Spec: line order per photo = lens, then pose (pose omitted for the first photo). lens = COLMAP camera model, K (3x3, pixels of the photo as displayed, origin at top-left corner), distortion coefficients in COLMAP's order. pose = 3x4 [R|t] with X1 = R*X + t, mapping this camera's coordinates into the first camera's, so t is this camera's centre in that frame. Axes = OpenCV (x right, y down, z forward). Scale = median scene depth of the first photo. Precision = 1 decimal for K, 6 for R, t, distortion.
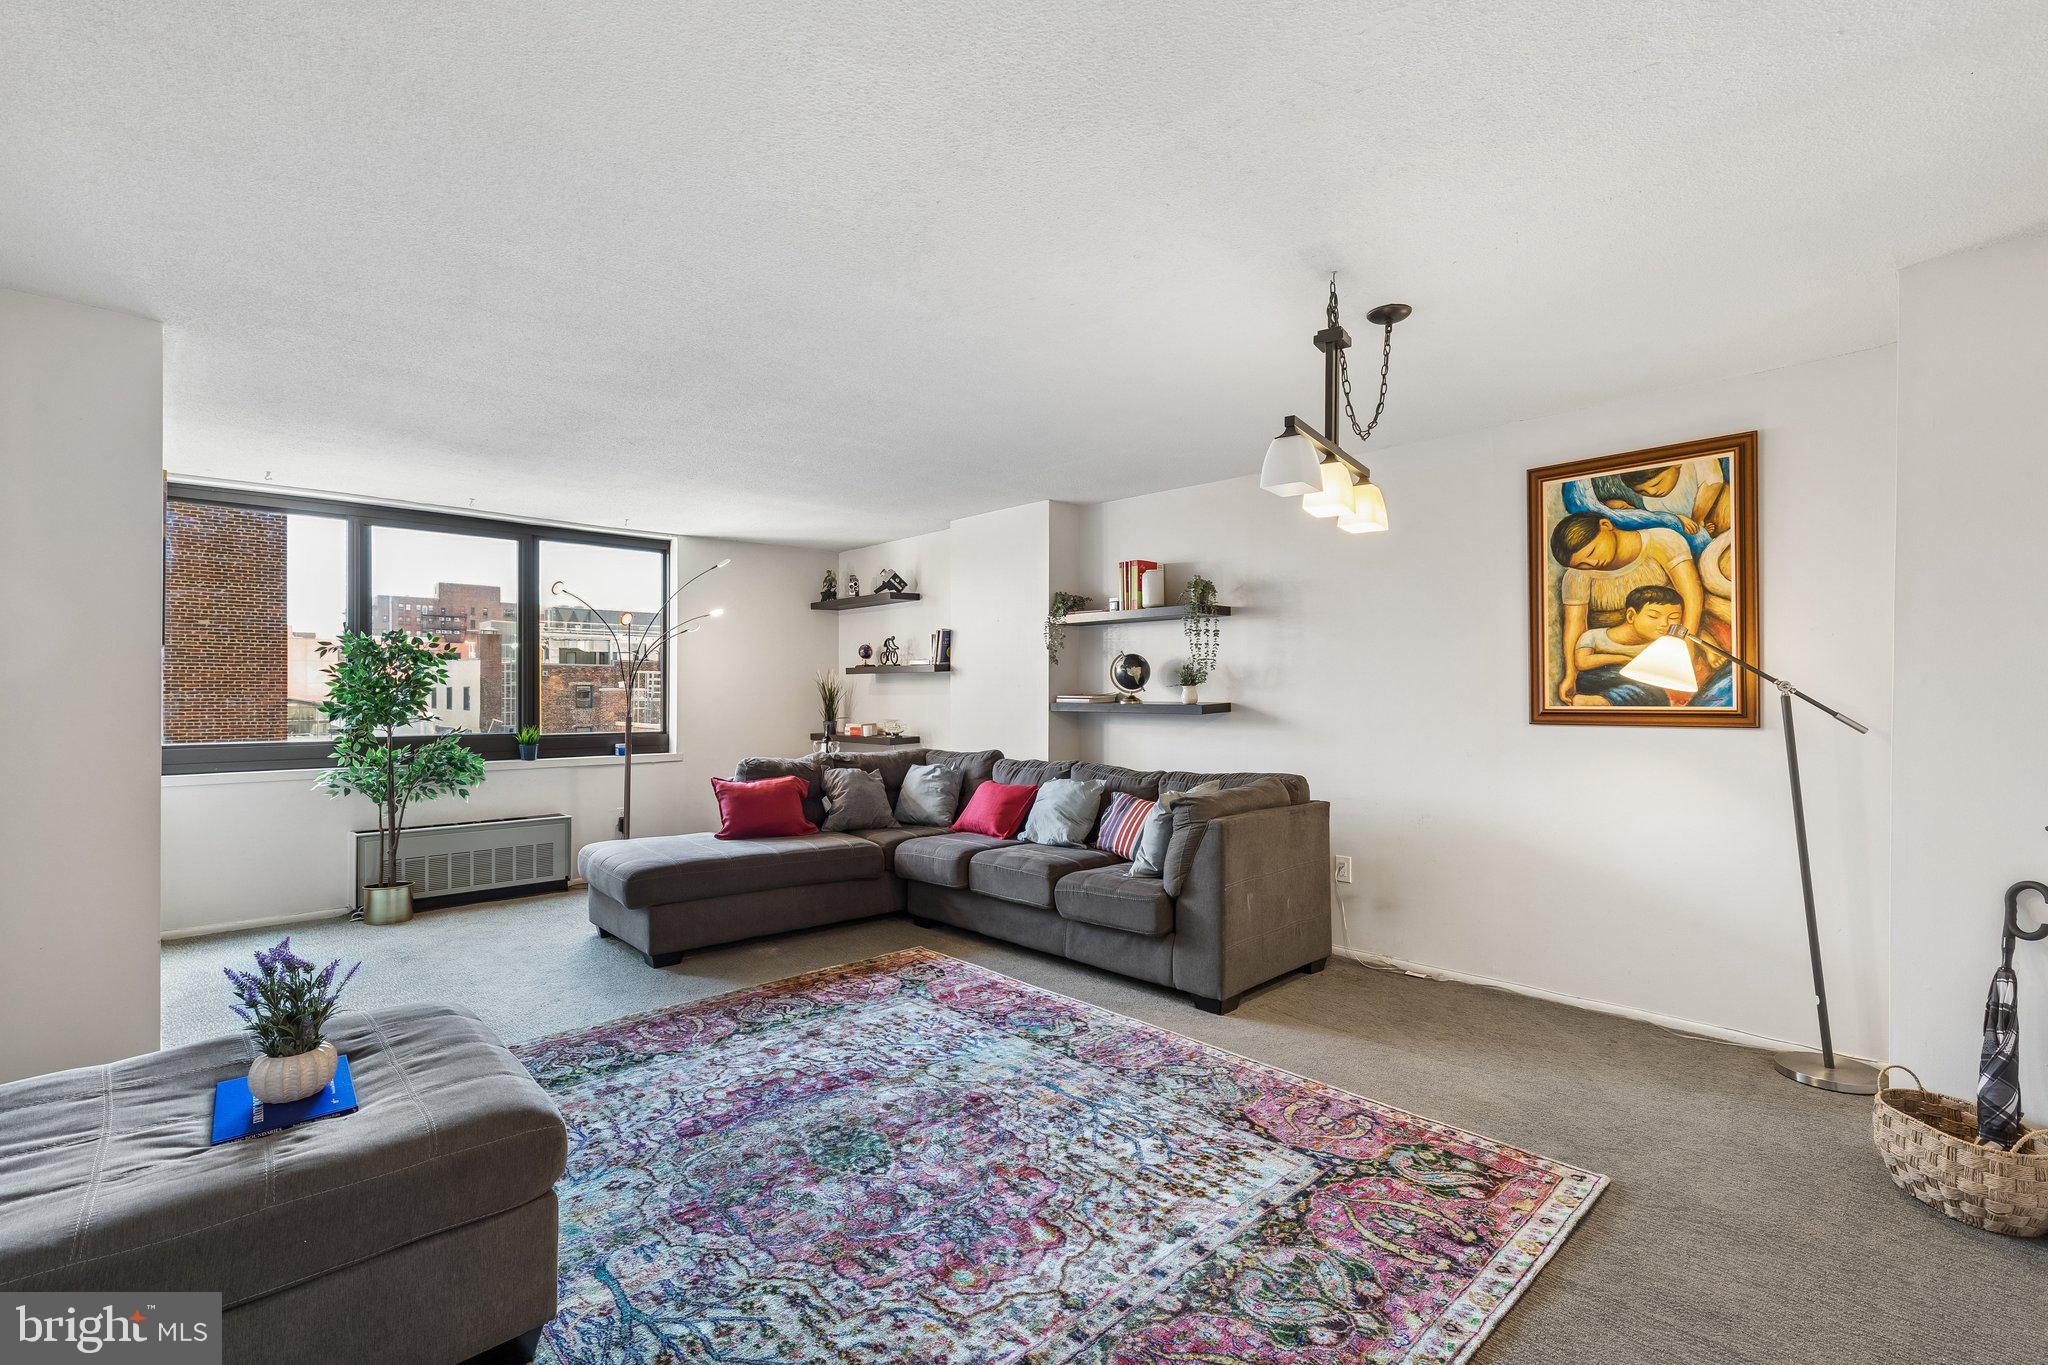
lens RADIAL K [[924.6, 0, 1029.4], [0, 924.6, 691.8], [0, 0, 1]] dist [0.009051, -0.002340]
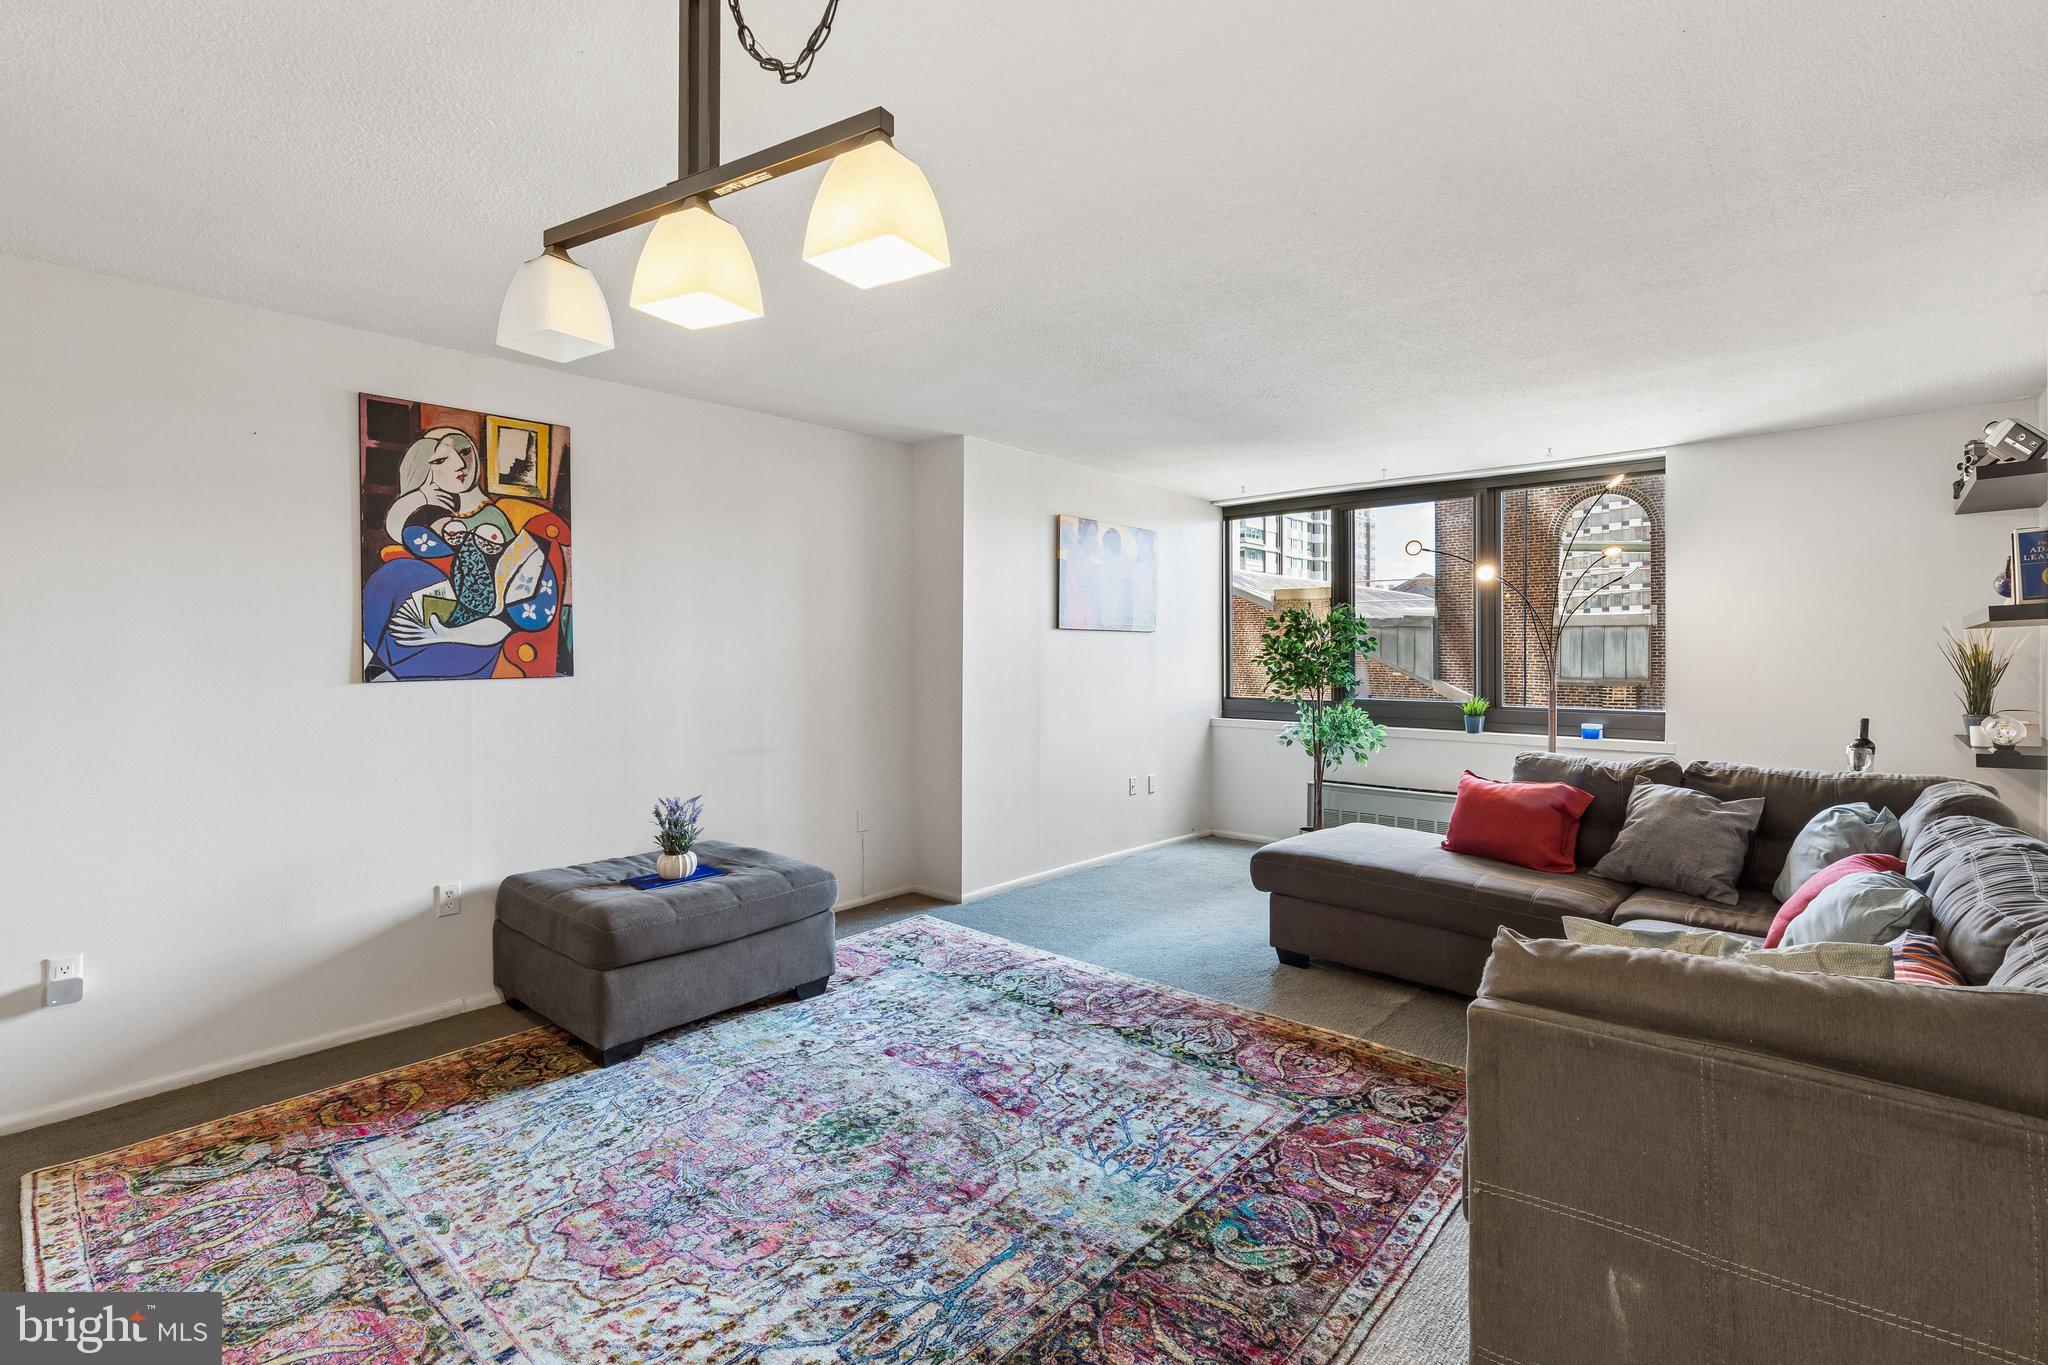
lens RADIAL K [[924.6, 0, 1017.0], [0, 924.6, 669.9], [0, 0, 1]] dist [0.009051, -0.002340]
pose [[0.080004, 0.015465, -0.996675, 0.548738], [0.002961, 0.999872, 0.015752, -0.006772], [0.996790, -0.004212, 0.079948, 0.756401]]
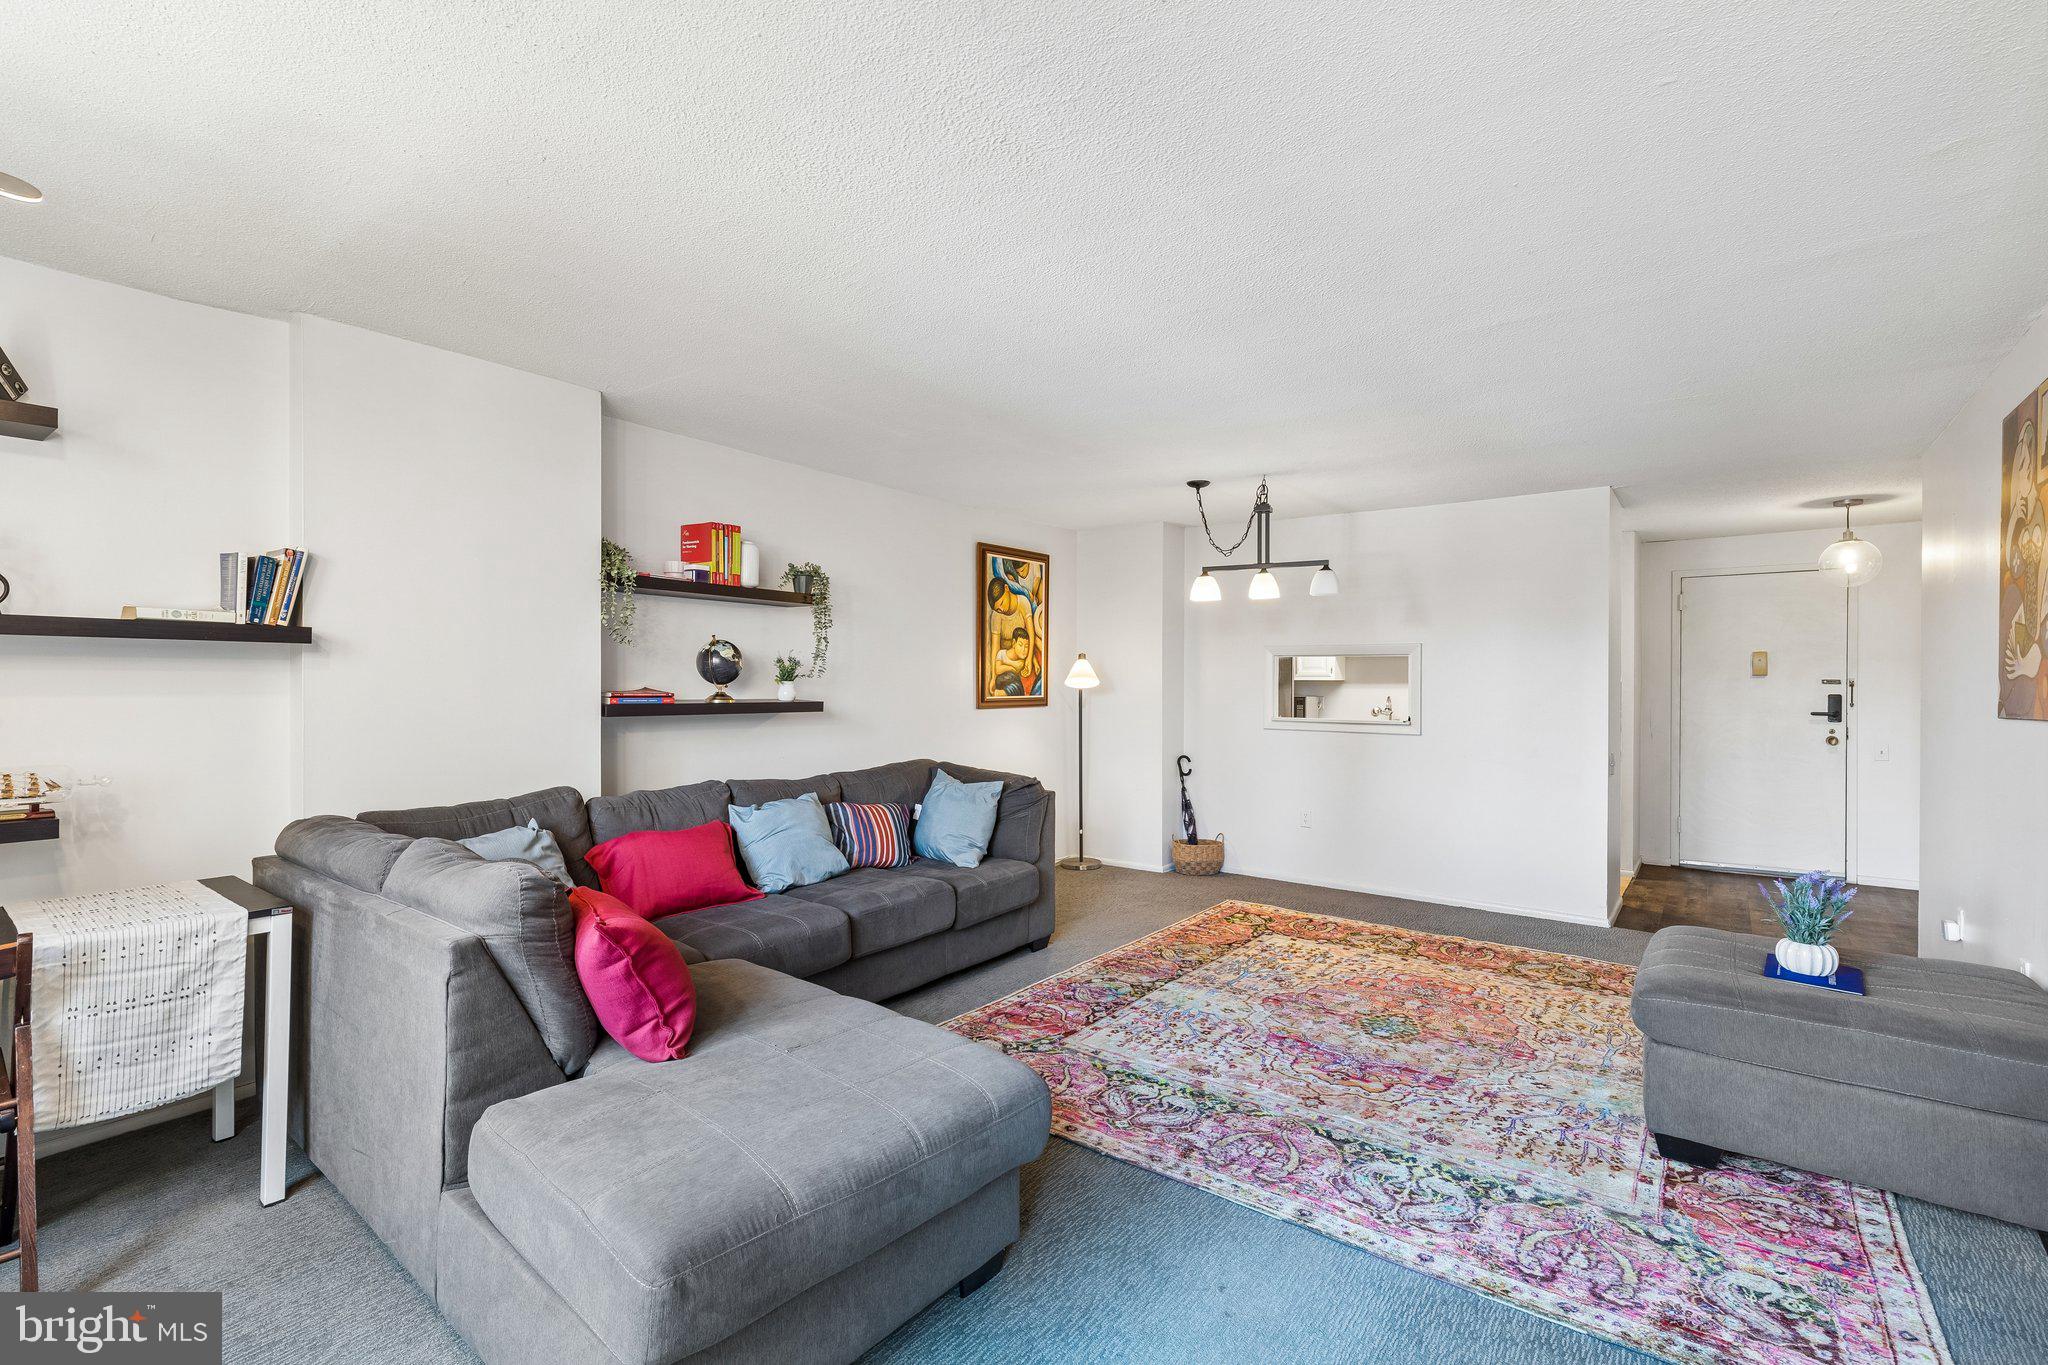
lens RADIAL K [[924.6, 0, 1021.4], [0, 924.6, 684.2], [0, 0, 1]] dist [0.009051, -0.002340]
pose [[-0.165572, -0.000939, 0.986197, -0.998789], [-0.006154, 0.999981, -0.000081, -0.006086], [-0.986179, -0.006082, -0.165575, 1.212792]]
